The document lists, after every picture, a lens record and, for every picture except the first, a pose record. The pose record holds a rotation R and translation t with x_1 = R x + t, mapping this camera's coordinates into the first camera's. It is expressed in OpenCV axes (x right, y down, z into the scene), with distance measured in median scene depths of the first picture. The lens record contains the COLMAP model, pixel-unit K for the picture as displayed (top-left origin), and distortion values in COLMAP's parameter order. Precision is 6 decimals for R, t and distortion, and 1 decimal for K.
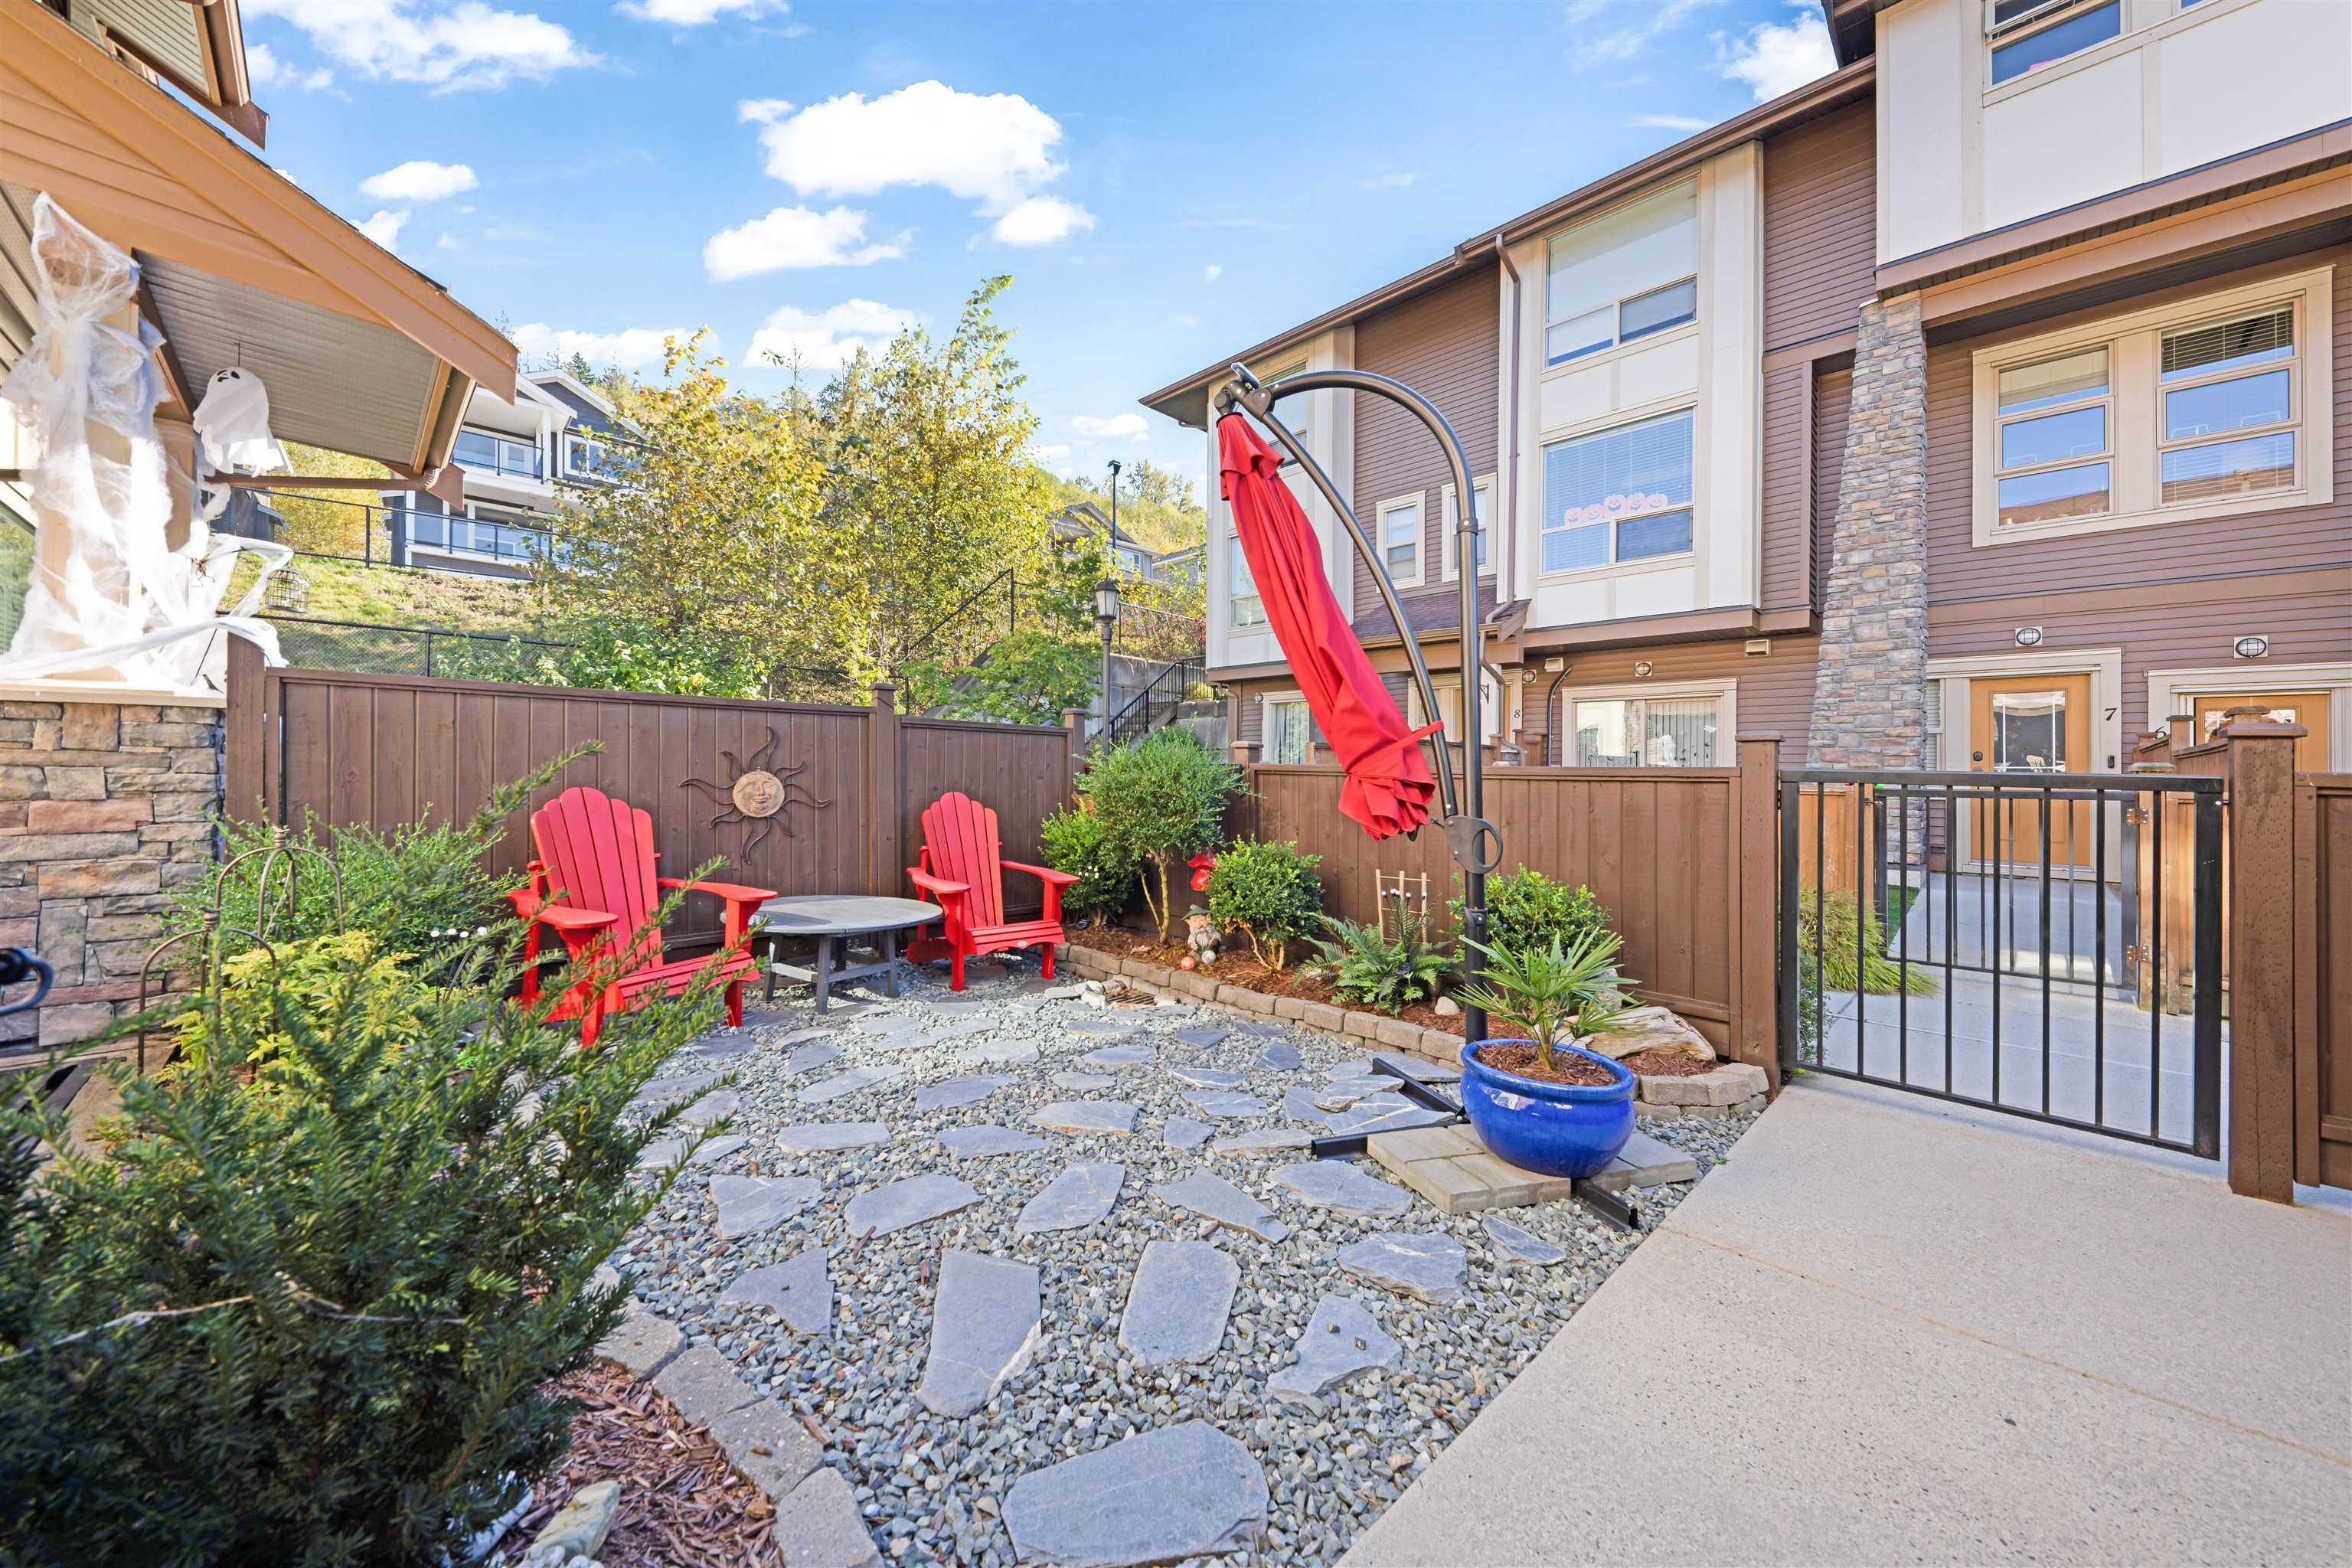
lens RADIAL K [[823.0, 0, 1165.4], [0, 823.0, 781.9], [0, 0, 1]] dist [-0.000058, -0.000019]
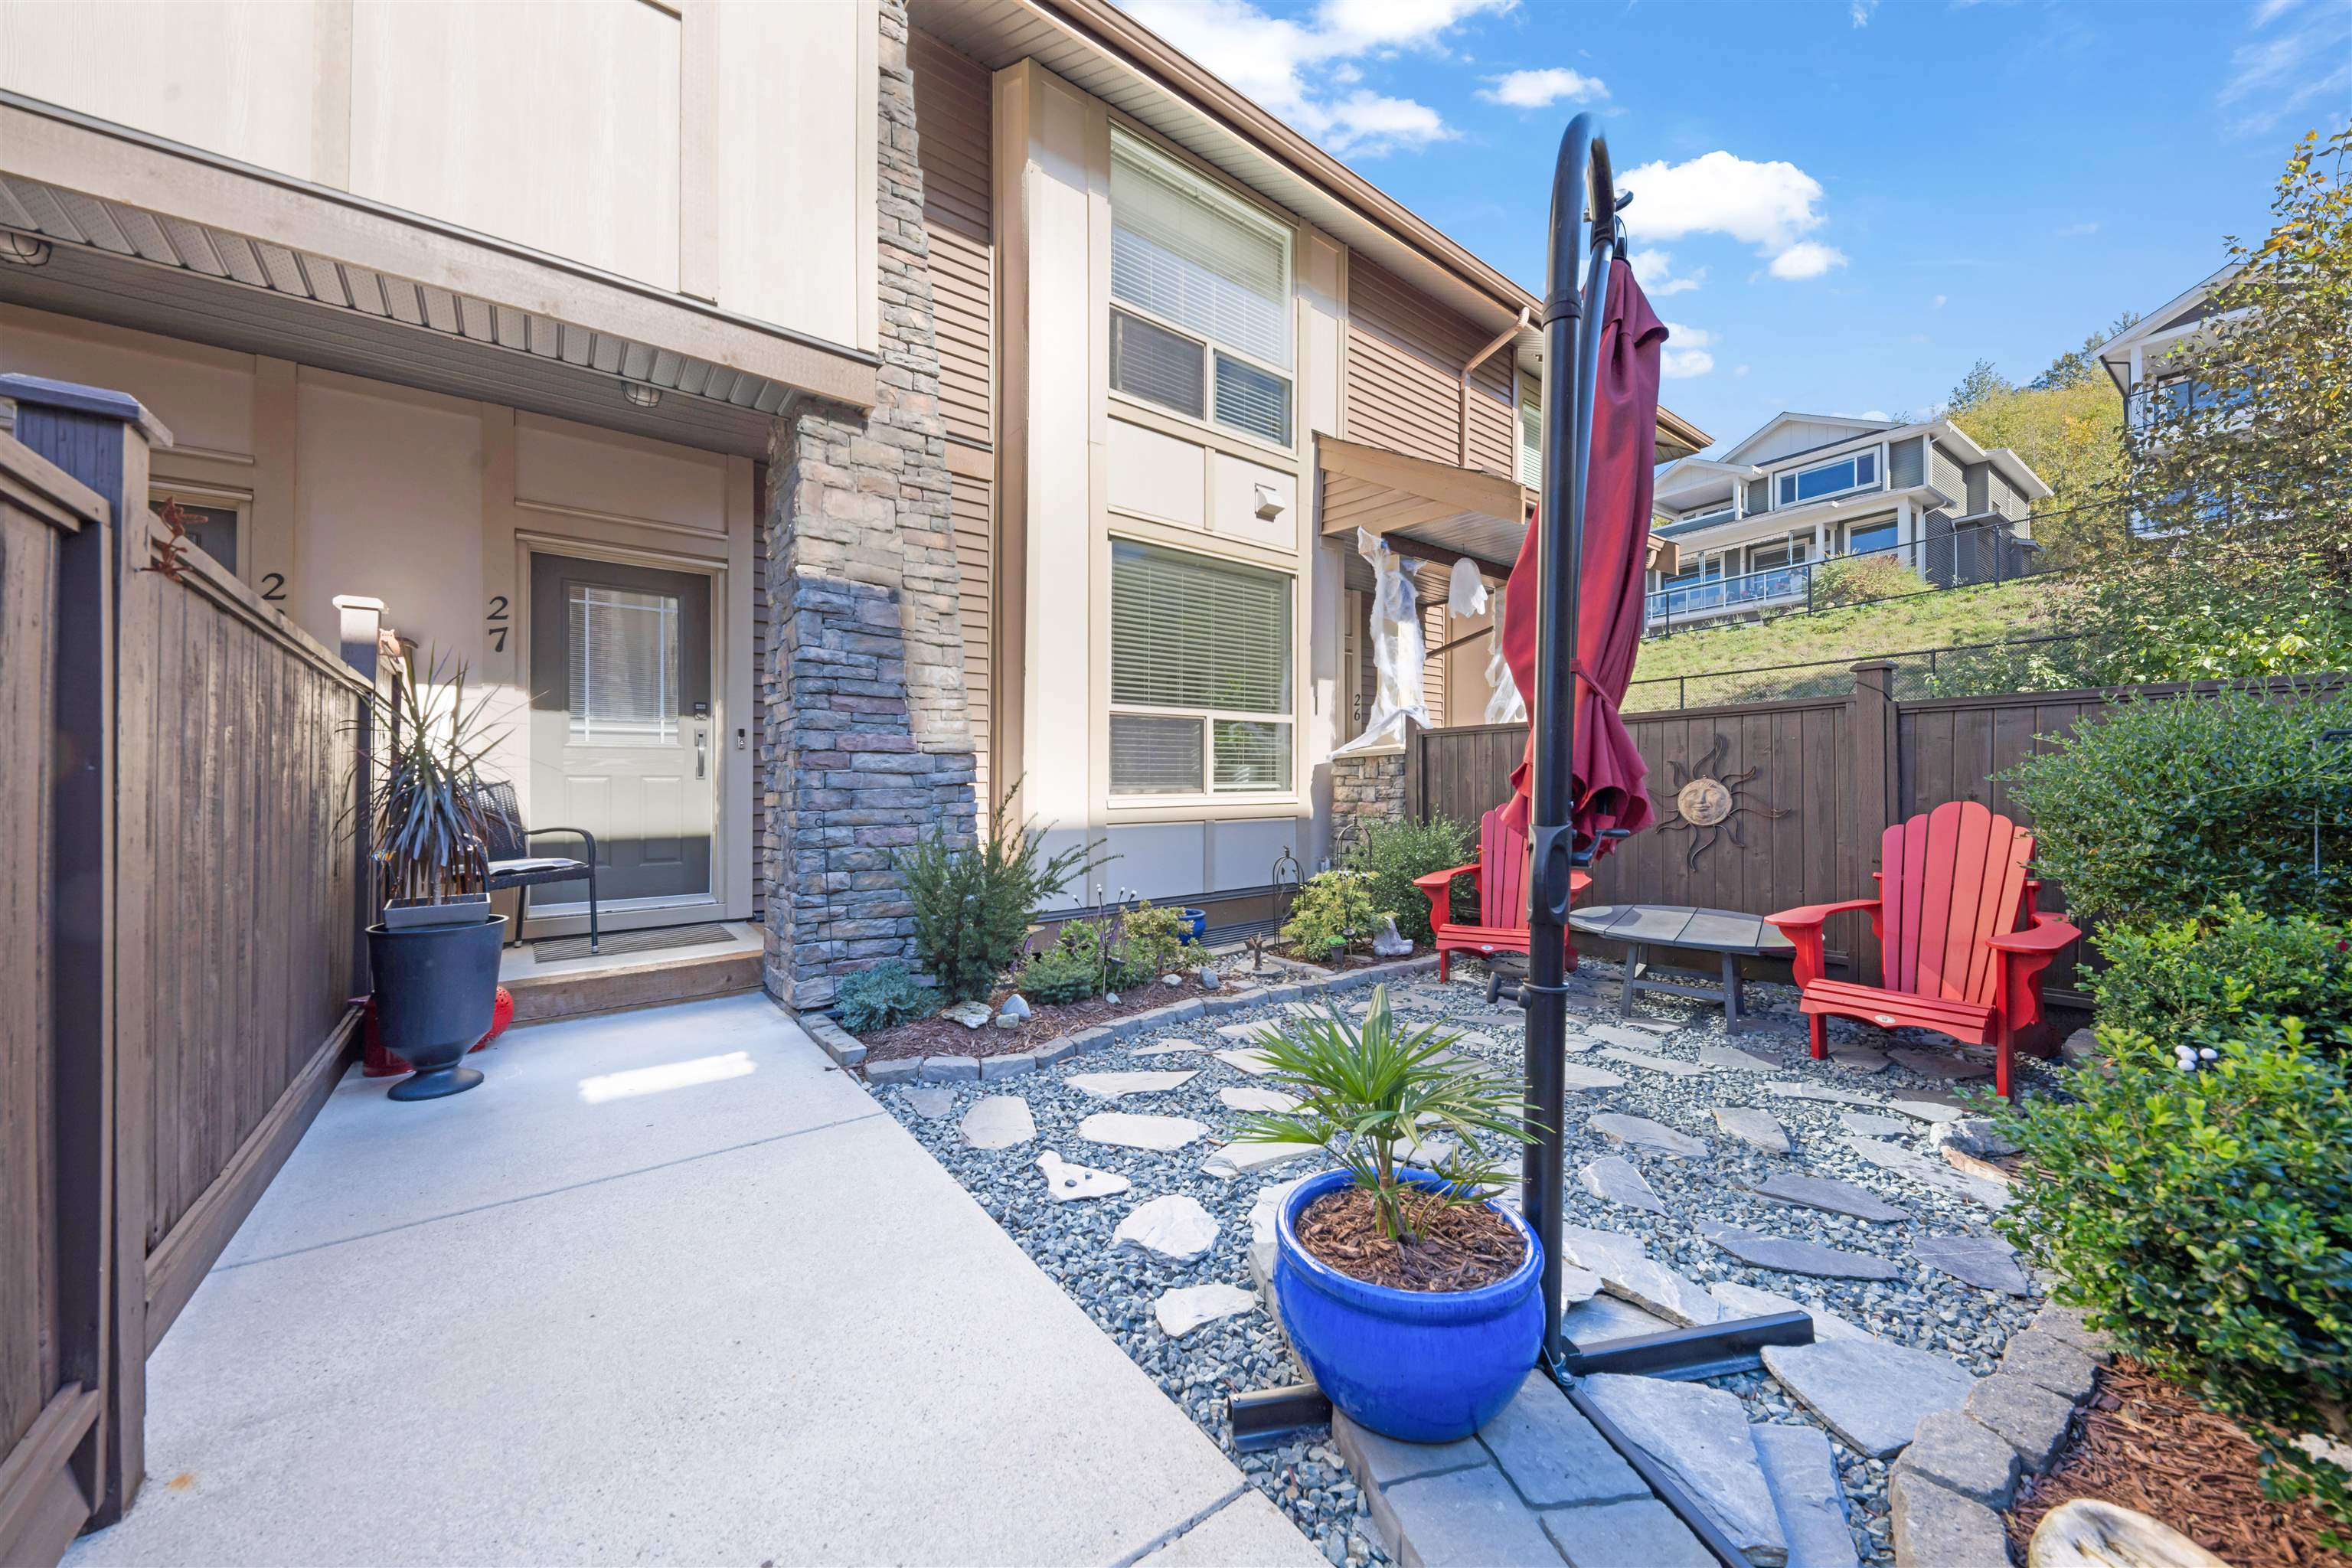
lens RADIAL K [[823.0, 0, 1162.9], [0, 823.0, 793.7], [0, 0, 1]] dist [-0.000058, -0.000019]
pose [[-0.119502, -0.009489, -0.992789, 1.580825], [-0.005500, 0.999945, -0.008895, 0.049542], [0.992819, 0.004398, -0.119548, 1.313919]]
